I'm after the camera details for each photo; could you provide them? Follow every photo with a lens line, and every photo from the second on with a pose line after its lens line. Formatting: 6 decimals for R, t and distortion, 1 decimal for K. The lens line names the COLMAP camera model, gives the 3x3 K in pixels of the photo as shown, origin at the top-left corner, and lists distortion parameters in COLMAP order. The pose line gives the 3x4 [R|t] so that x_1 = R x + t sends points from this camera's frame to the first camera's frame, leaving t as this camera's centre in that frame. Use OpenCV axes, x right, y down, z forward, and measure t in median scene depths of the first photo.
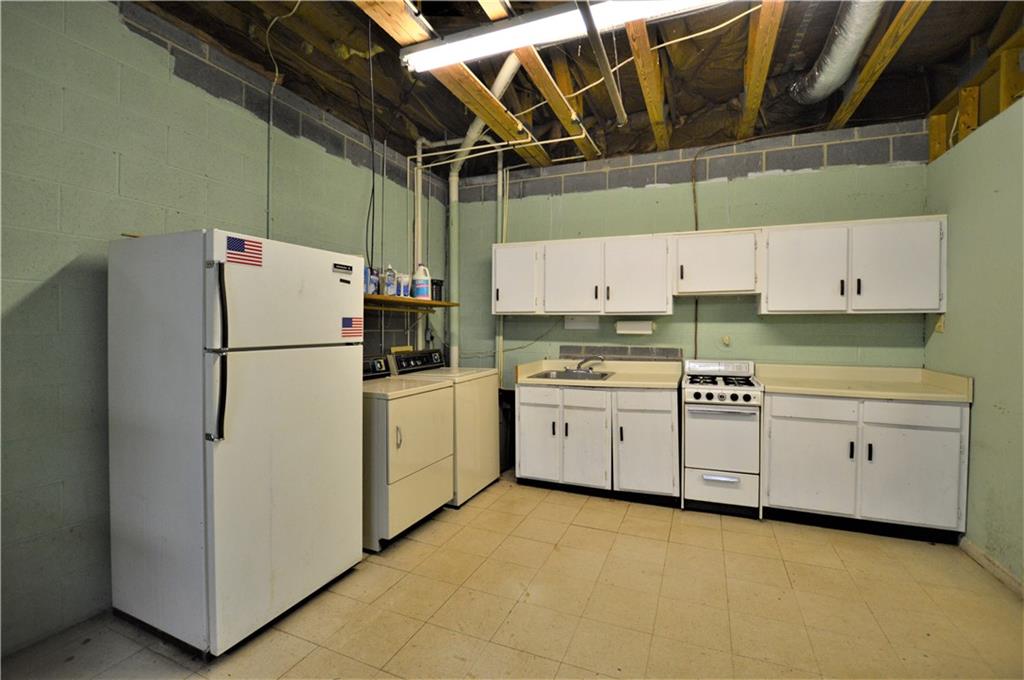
lens RADIAL K [[456.5, 0, 512.8], [0, 456.5, 331.6], [0, 0, 1]] dist [-0.027485, 0.000268]
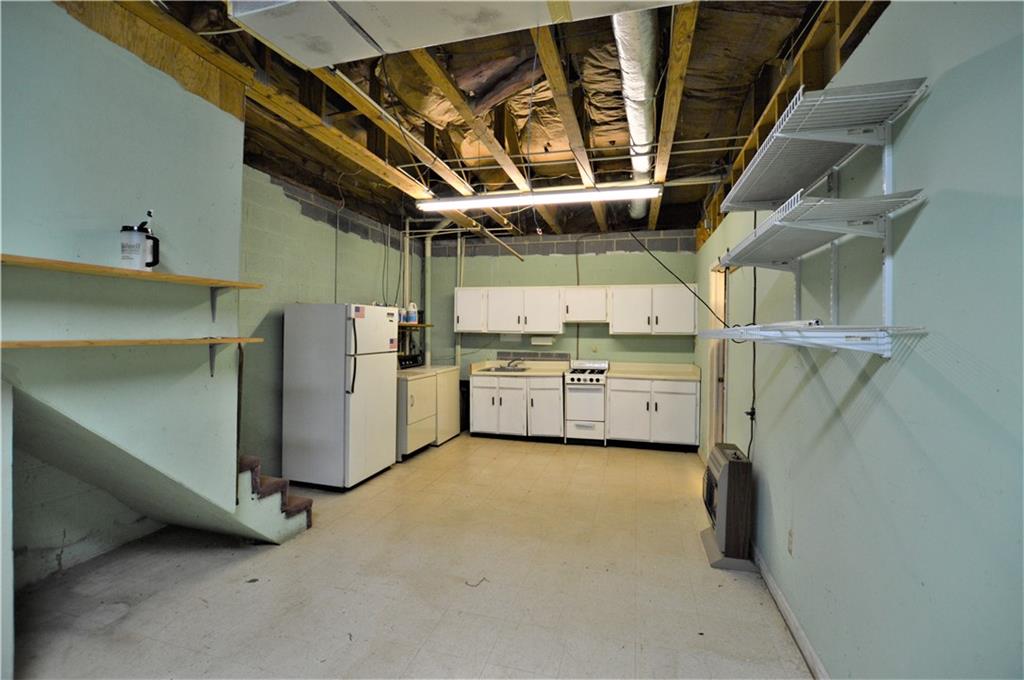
lens RADIAL K [[456.5, 0, 512.8], [0, 456.5, 331.6], [0, 0, 1]] dist [-0.027485, 0.000268]
pose [[0.990960, 0.004459, 0.134085, -0.066873], [-0.003283, 0.999954, -0.008993, -0.029729], [-0.134119, 0.008471, 0.990929, -0.692099]]
